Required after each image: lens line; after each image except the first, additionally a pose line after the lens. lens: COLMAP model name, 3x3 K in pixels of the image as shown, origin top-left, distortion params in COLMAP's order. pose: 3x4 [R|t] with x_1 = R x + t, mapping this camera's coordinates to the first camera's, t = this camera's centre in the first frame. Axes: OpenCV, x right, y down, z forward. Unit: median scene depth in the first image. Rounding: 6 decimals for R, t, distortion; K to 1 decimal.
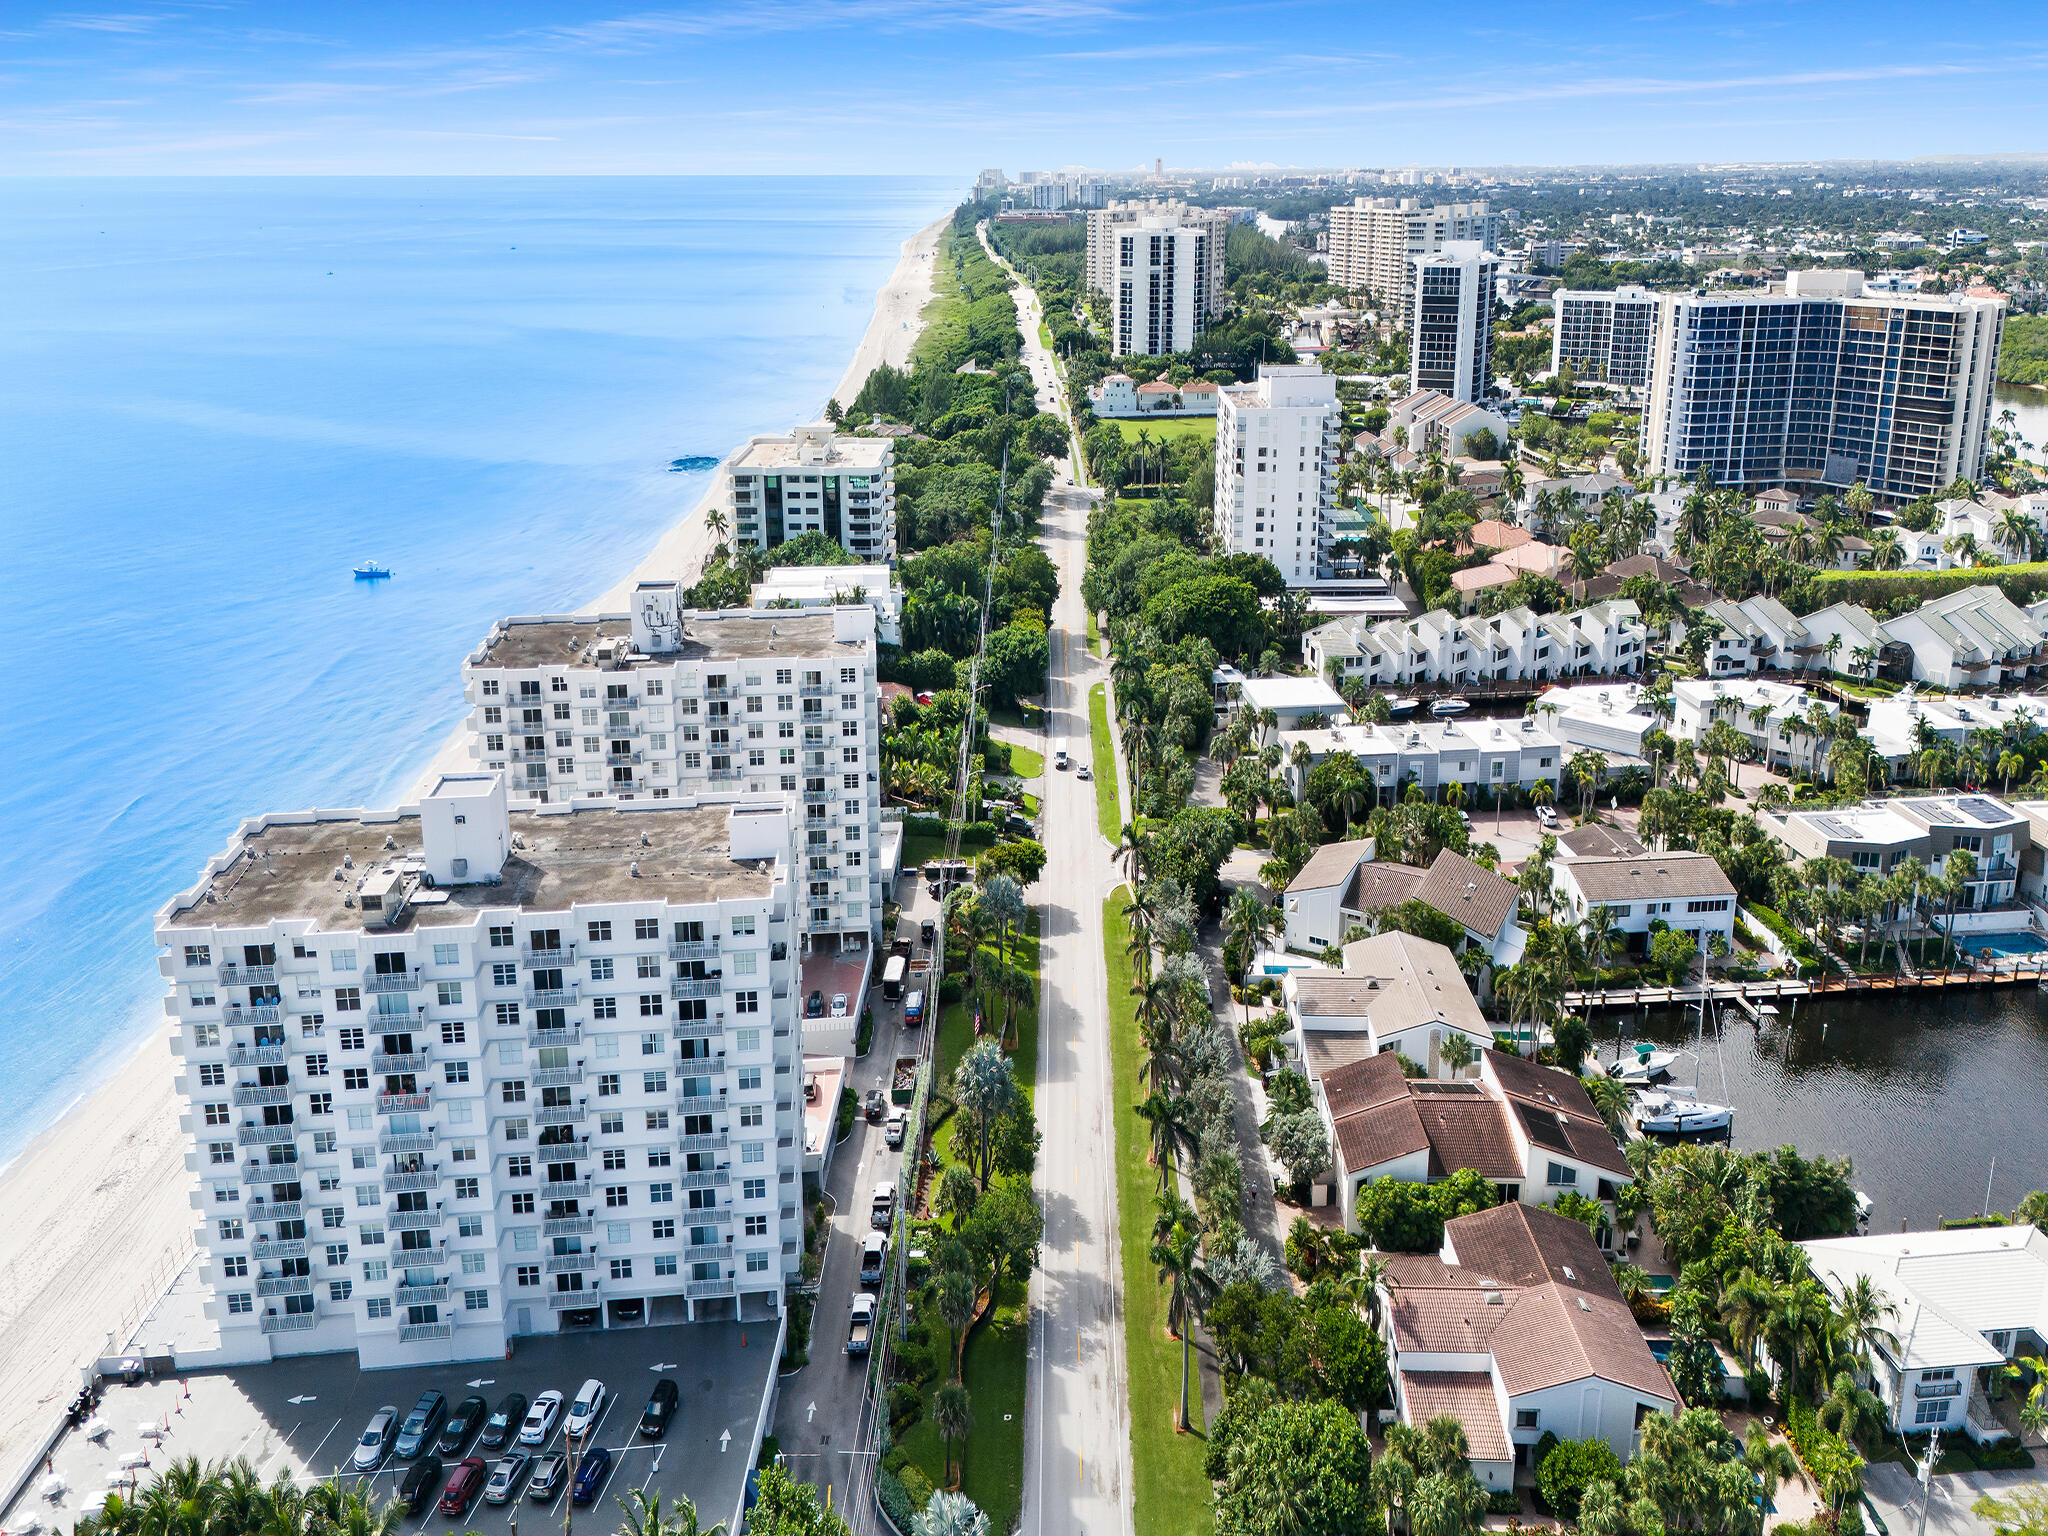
lens RADIAL K [[1549.9, 0, 1003.5], [0, 1549.9, 816.2], [0, 0, 1]] dist [0.089368, -0.071446]
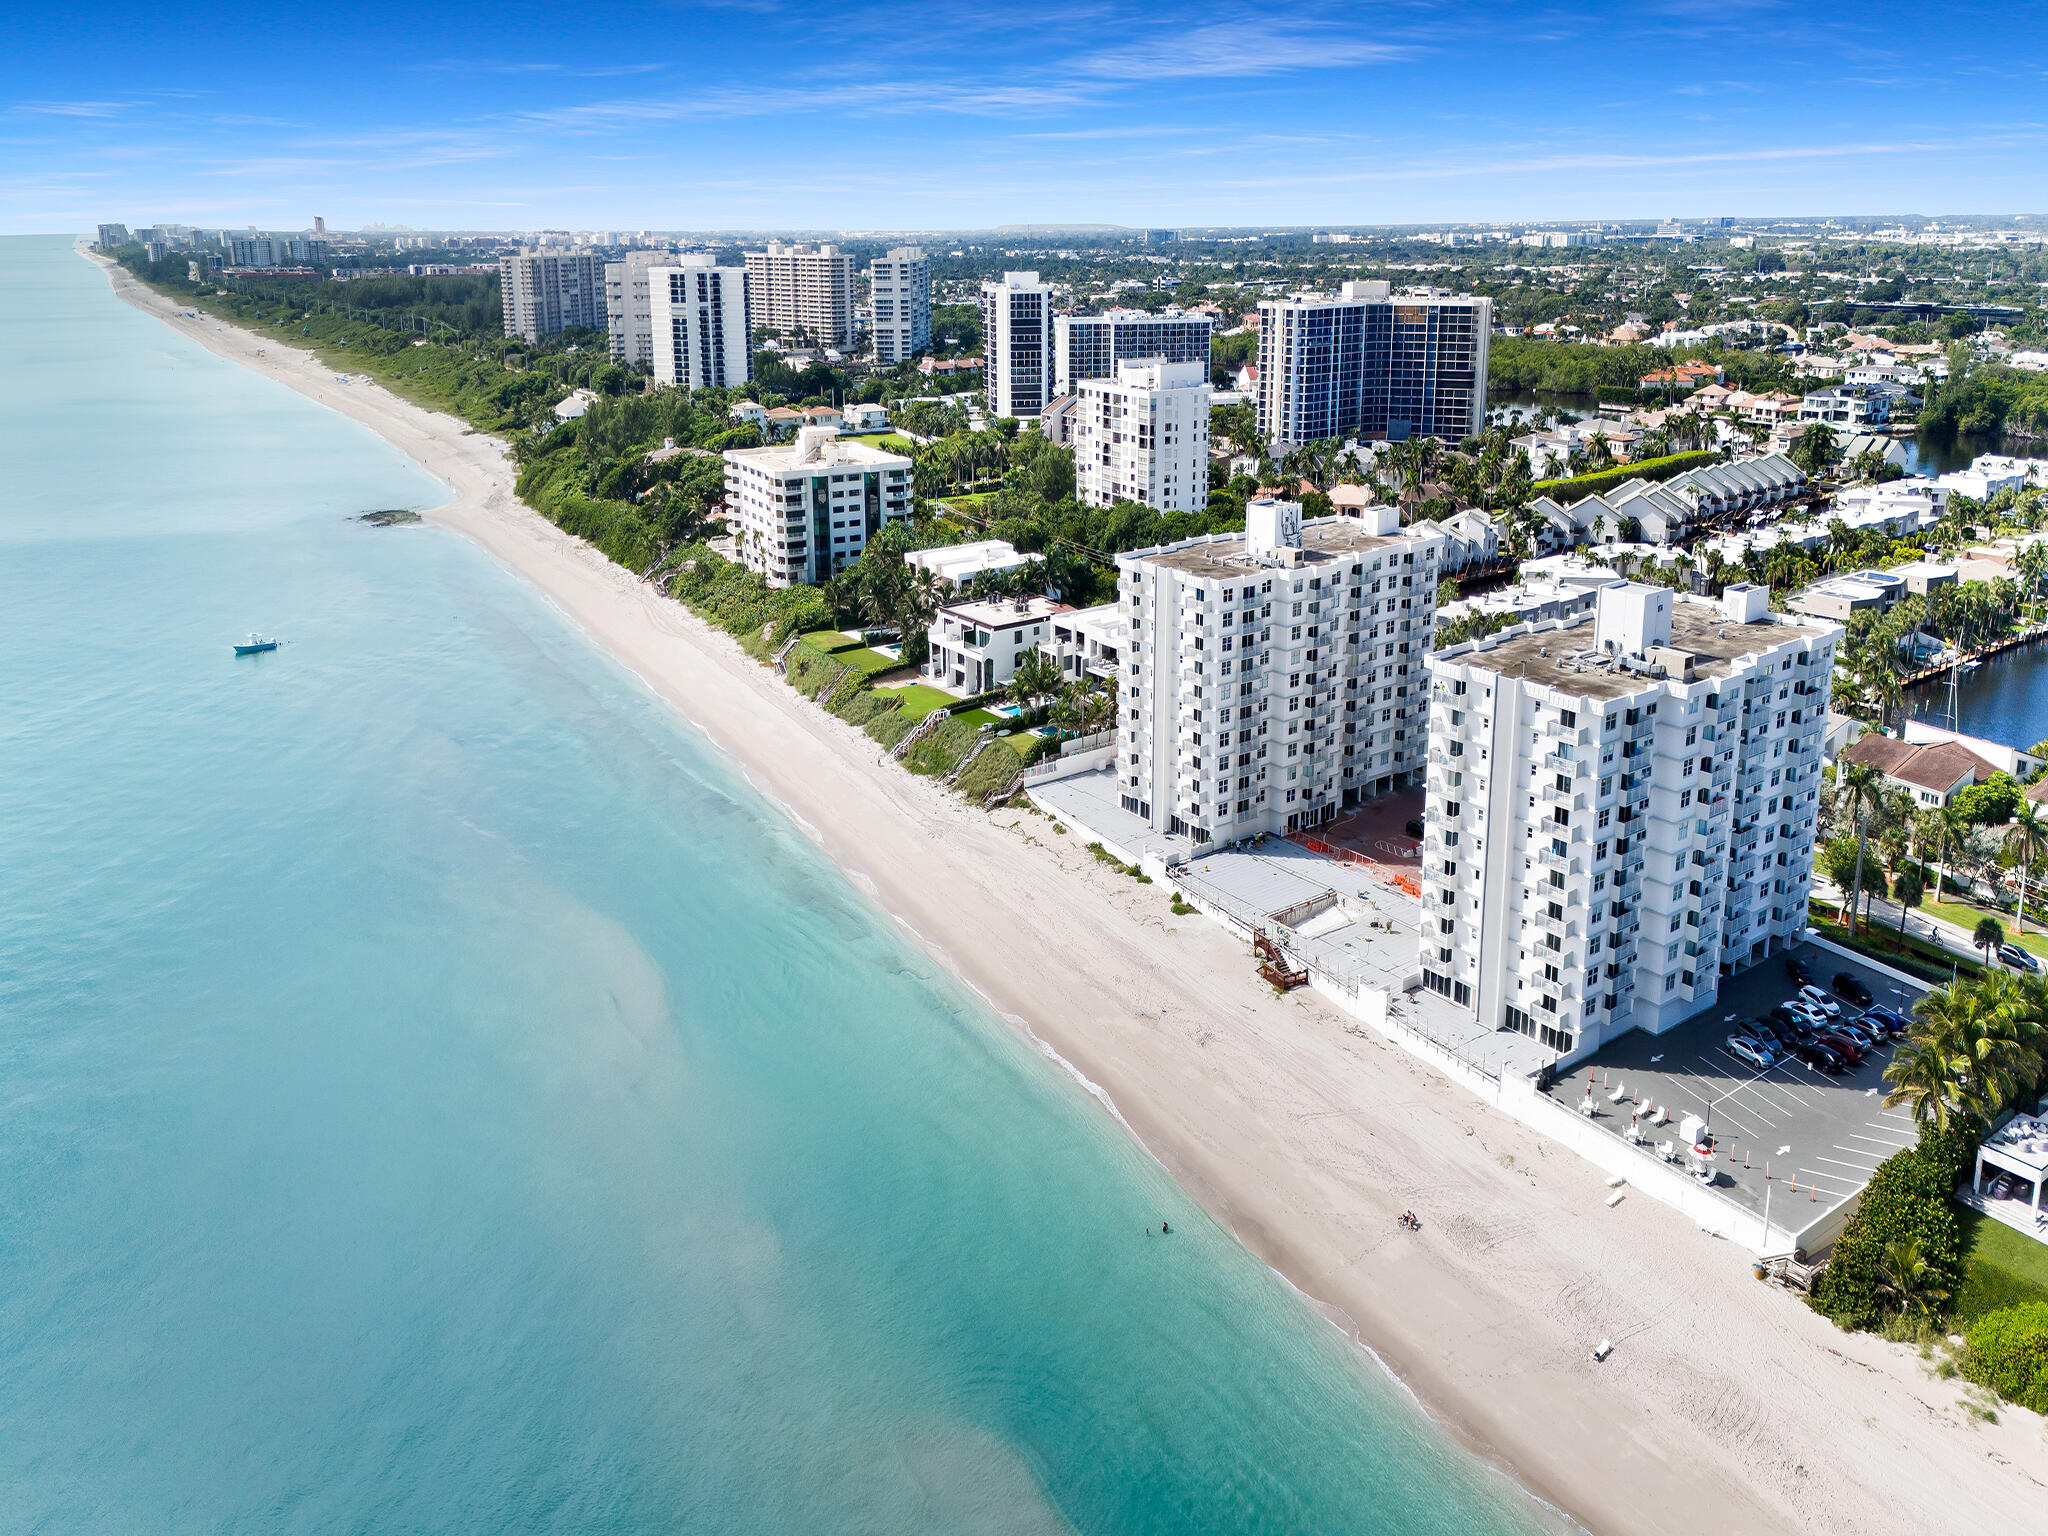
lens RADIAL K [[1599.1, 0, 1019.4], [0, 1599.1, 802.1], [0, 0, 1]] dist [0.167414, -0.228756]
pose [[0.833192, -0.184754, 0.521208, -0.956494], [0.215795, 0.976438, 0.001155, 0.028375], [-0.509141, 0.111512, 0.853429, 0.070257]]
